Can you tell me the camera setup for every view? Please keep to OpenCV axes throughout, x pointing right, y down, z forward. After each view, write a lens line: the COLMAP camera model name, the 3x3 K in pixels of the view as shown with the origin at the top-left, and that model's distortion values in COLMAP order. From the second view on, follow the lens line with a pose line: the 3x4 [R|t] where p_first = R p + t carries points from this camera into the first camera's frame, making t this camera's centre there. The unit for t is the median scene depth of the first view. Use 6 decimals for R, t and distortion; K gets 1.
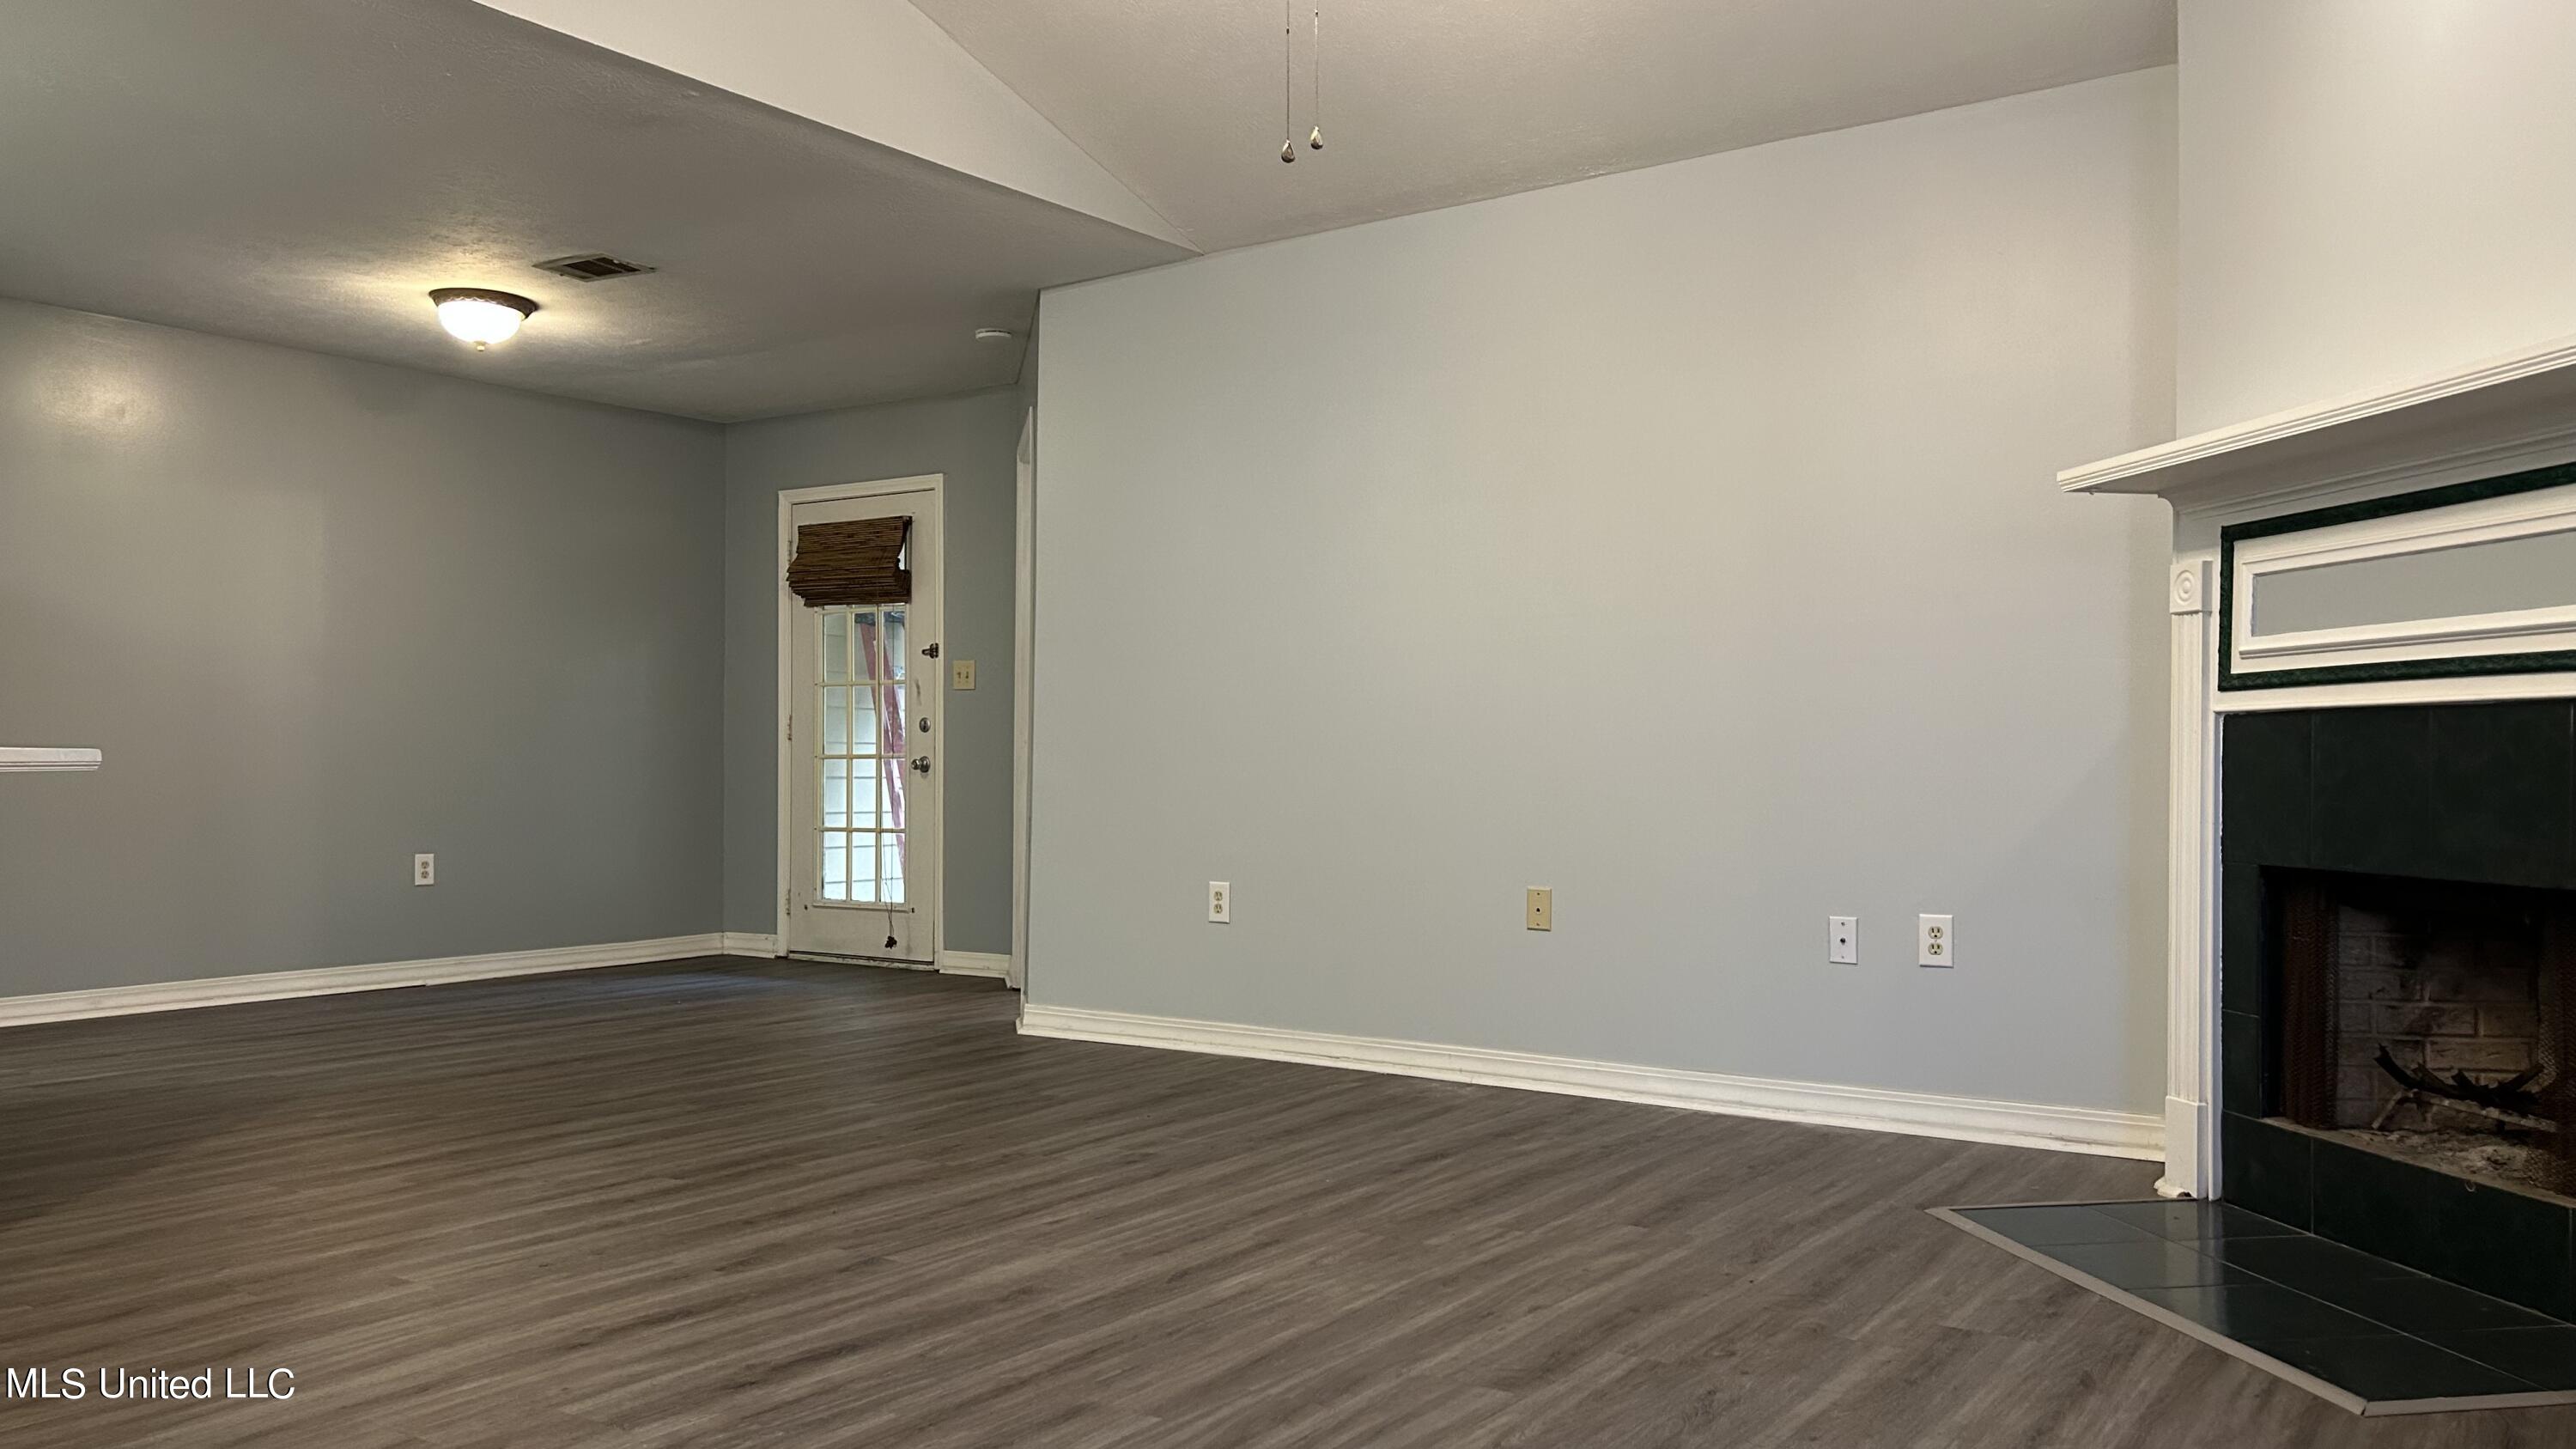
lens RADIAL K [[1950.0, 0, 1327.9], [0, 1950.0, 754.9], [0, 0, 1]] dist [0.021496, -0.016602]
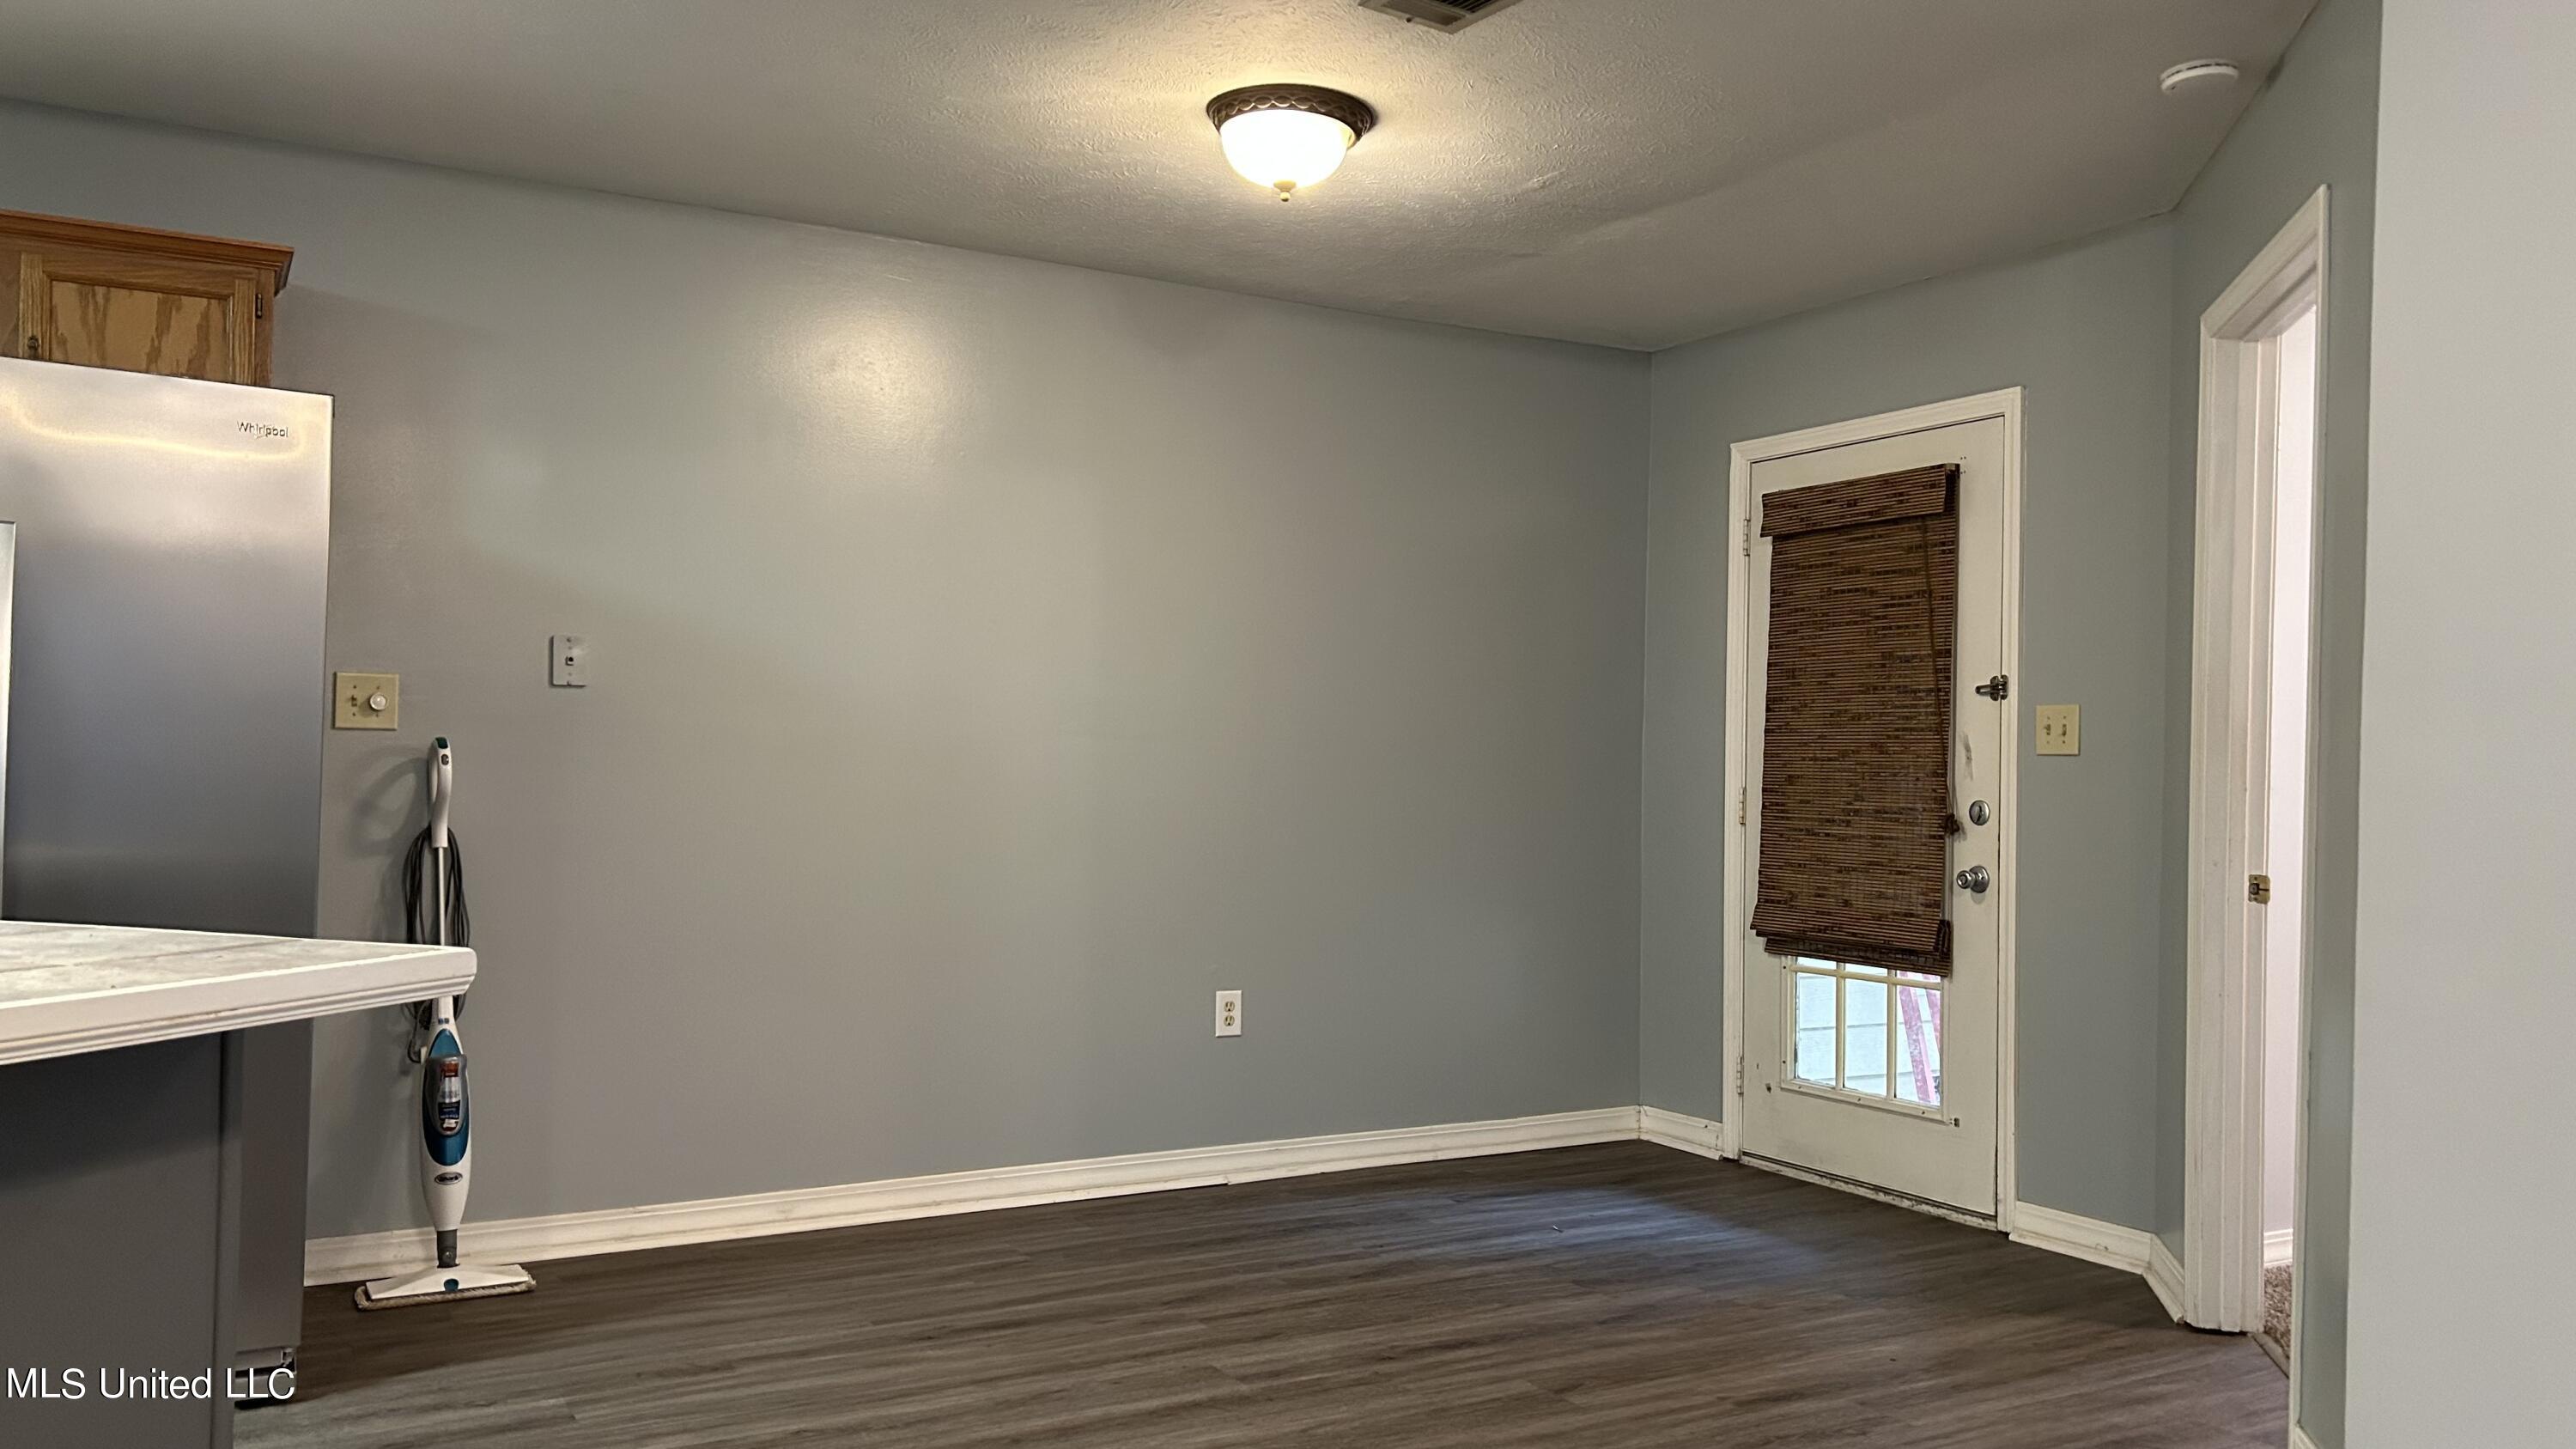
lens RADIAL K [[1950.0, 0, 1289.3], [0, 1950.0, 729.6], [0, 0, 1]] dist [0.021496, -0.016602]
pose [[0.899354, 0.002203, -0.437217, -0.136169], [-0.010832, 0.999793, -0.017244, -0.028234], [0.437088, 0.020244, 0.899191, 0.372680]]
